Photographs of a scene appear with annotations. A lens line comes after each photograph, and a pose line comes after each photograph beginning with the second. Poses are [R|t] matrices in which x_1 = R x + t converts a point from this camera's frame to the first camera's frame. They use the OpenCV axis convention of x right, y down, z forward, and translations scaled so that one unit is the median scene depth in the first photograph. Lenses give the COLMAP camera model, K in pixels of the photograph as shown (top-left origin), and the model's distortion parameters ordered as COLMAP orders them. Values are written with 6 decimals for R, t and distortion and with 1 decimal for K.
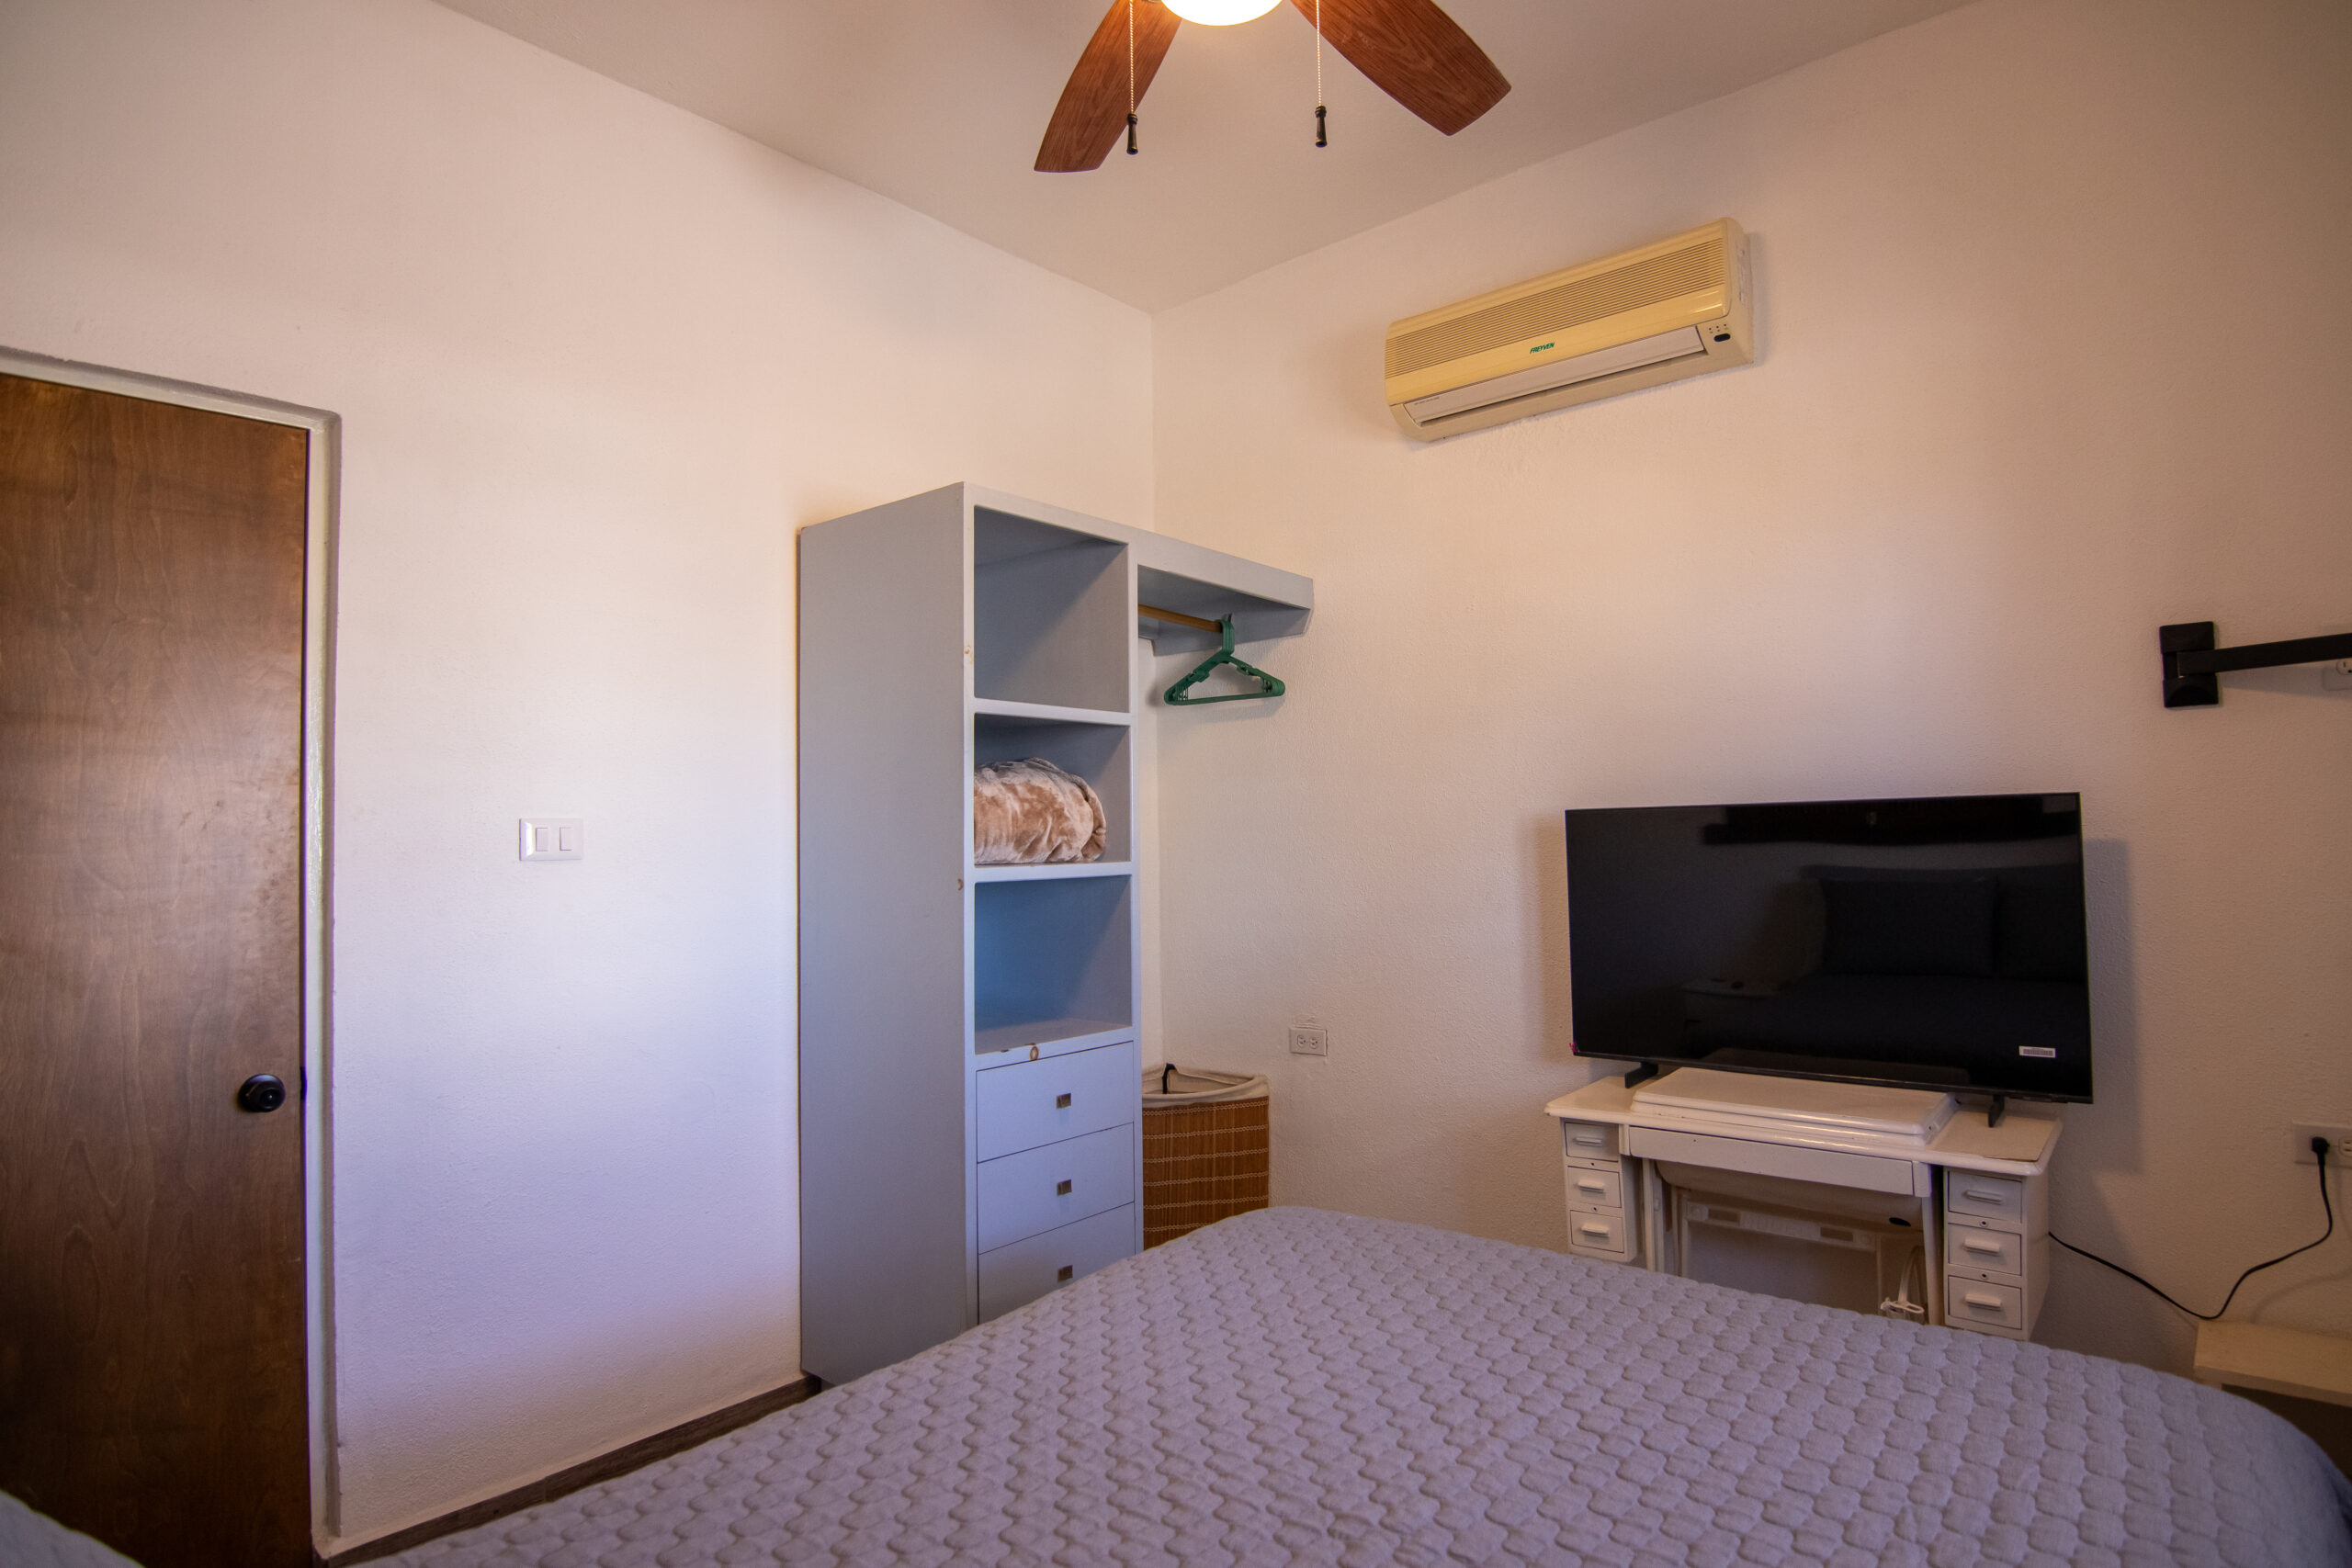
lens RADIAL K [[1225.1, 0, 1178.7], [0, 1225.1, 795.5], [0, 0, 1]] dist [-0.002143, -0.013435]
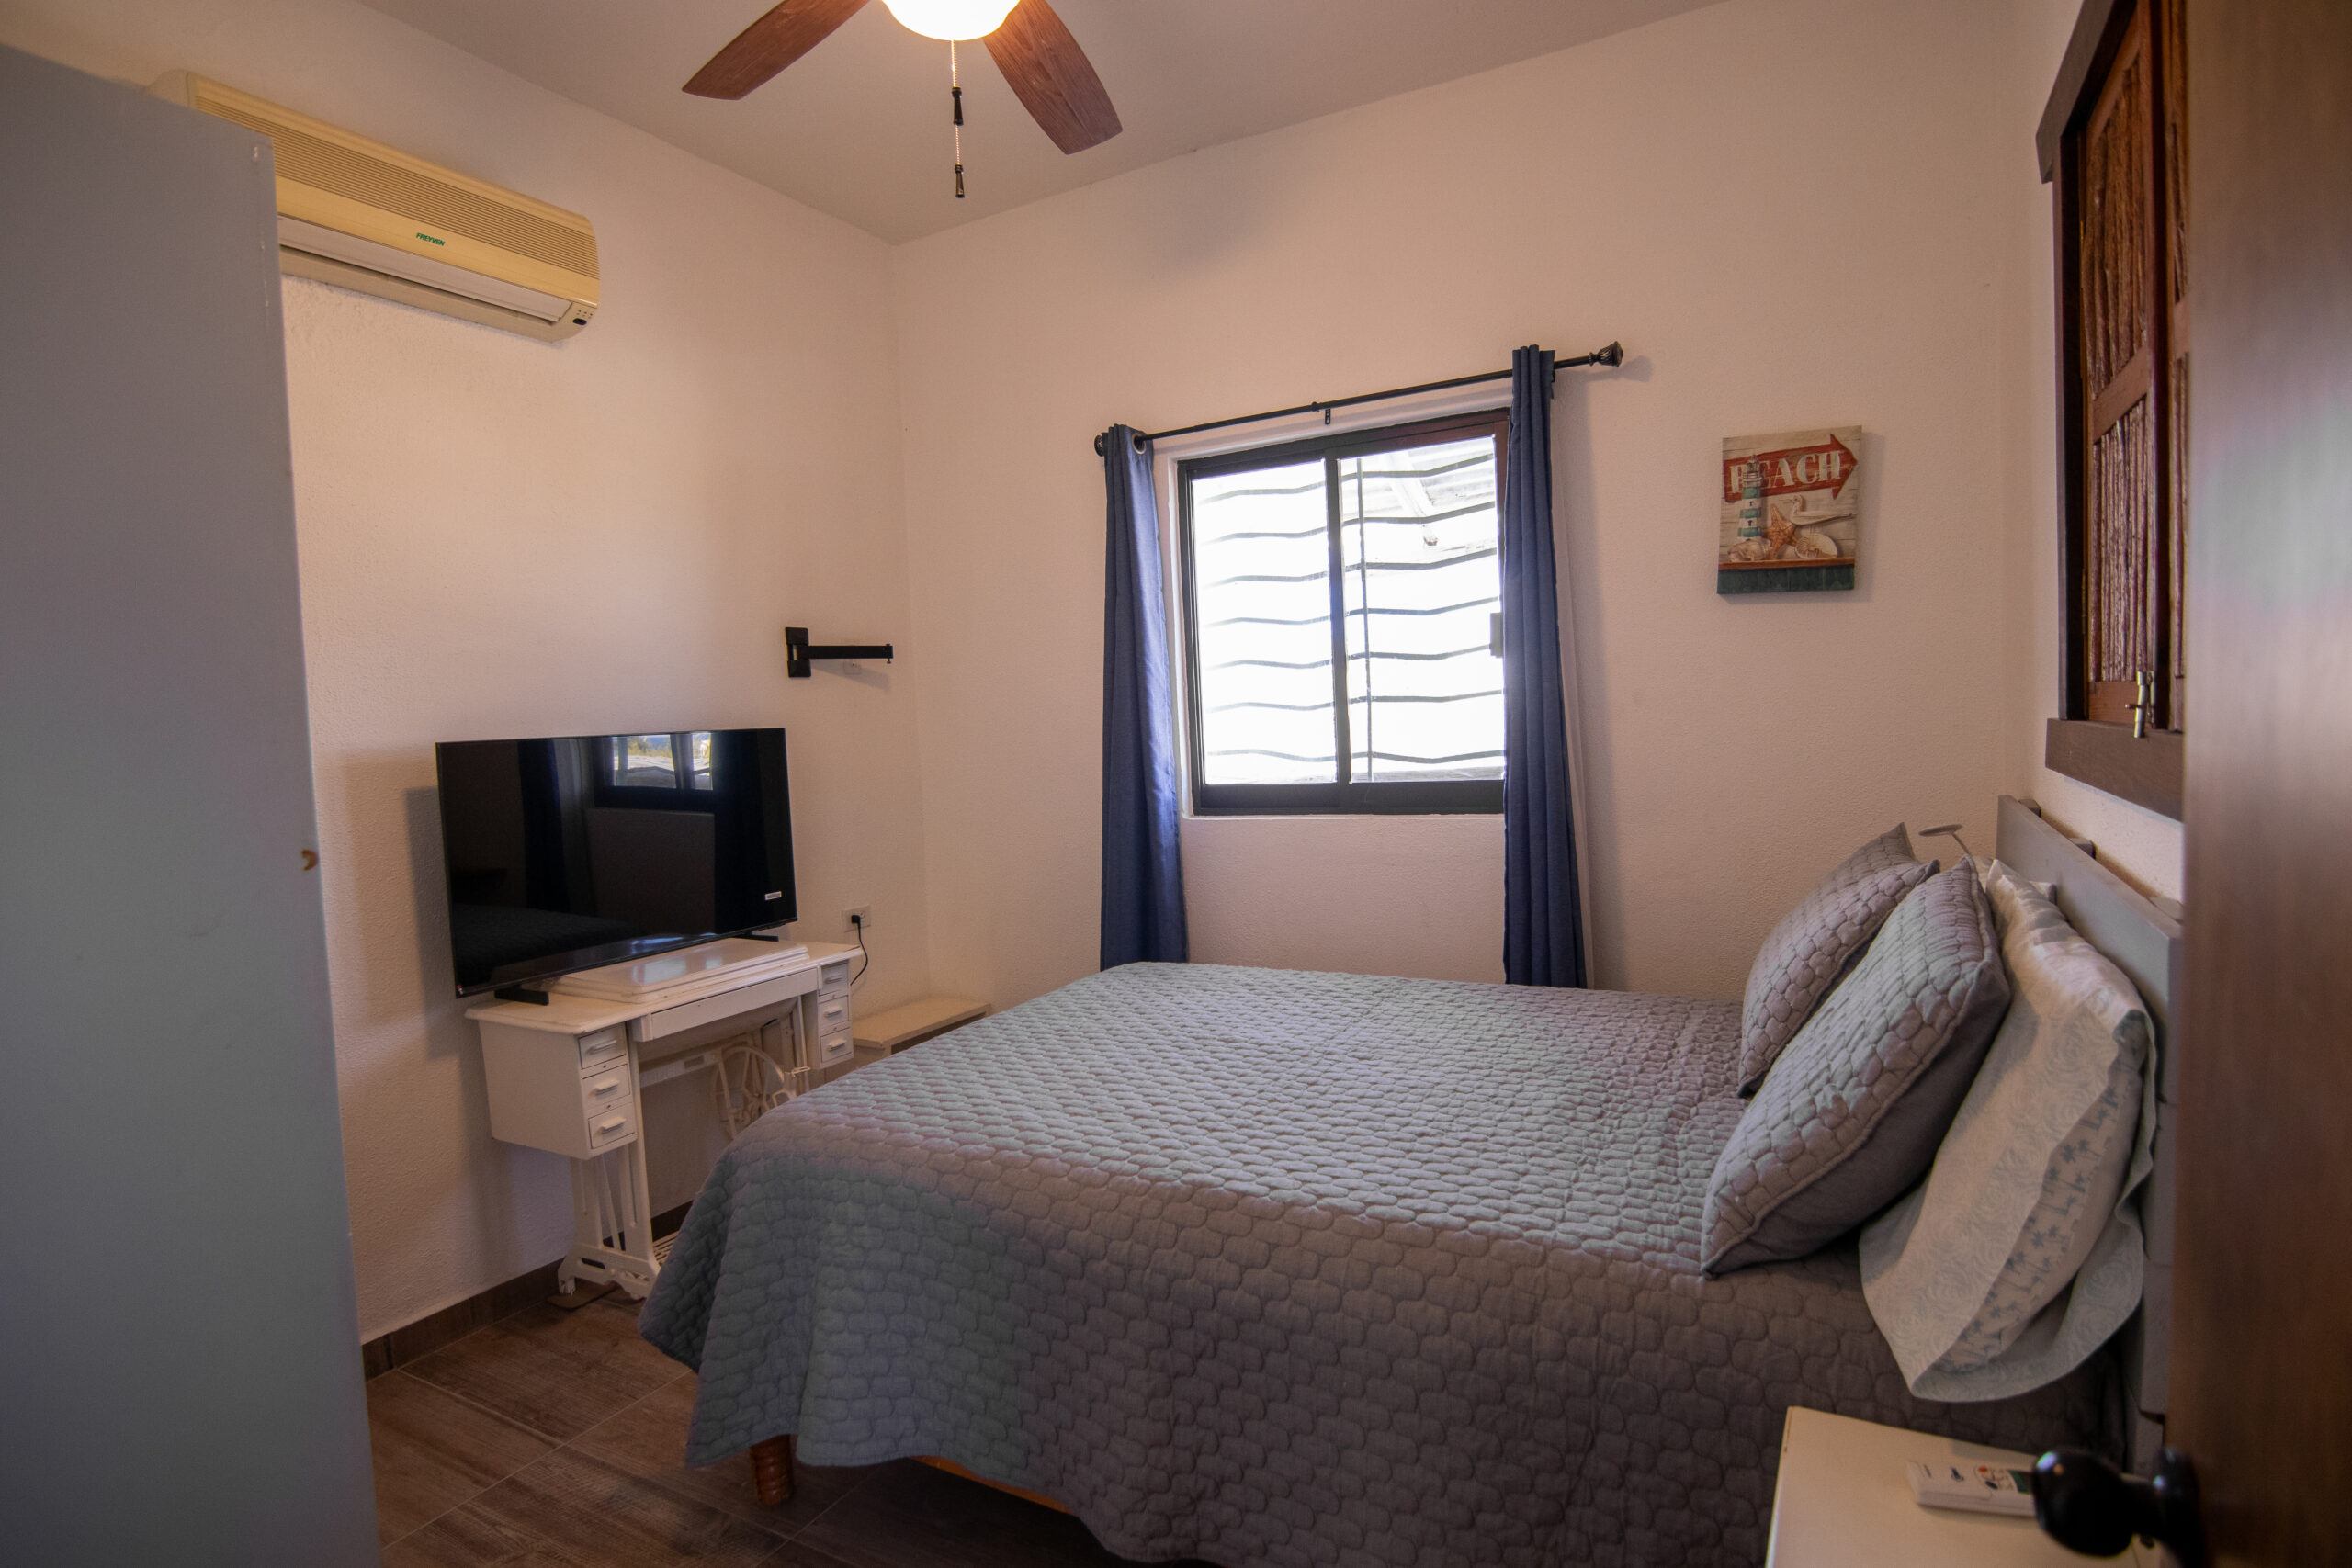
lens RADIAL K [[1225.1, 0, 1178.7], [0, 1225.1, 795.5], [0, 0, 1]] dist [-0.002143, -0.013435]
pose [[-0.196670, -0.034245, 0.979872, -0.906142], [0.013539, 0.999200, 0.037637, 0.032187], [-0.980376, 0.020668, -0.196049, 0.794740]]
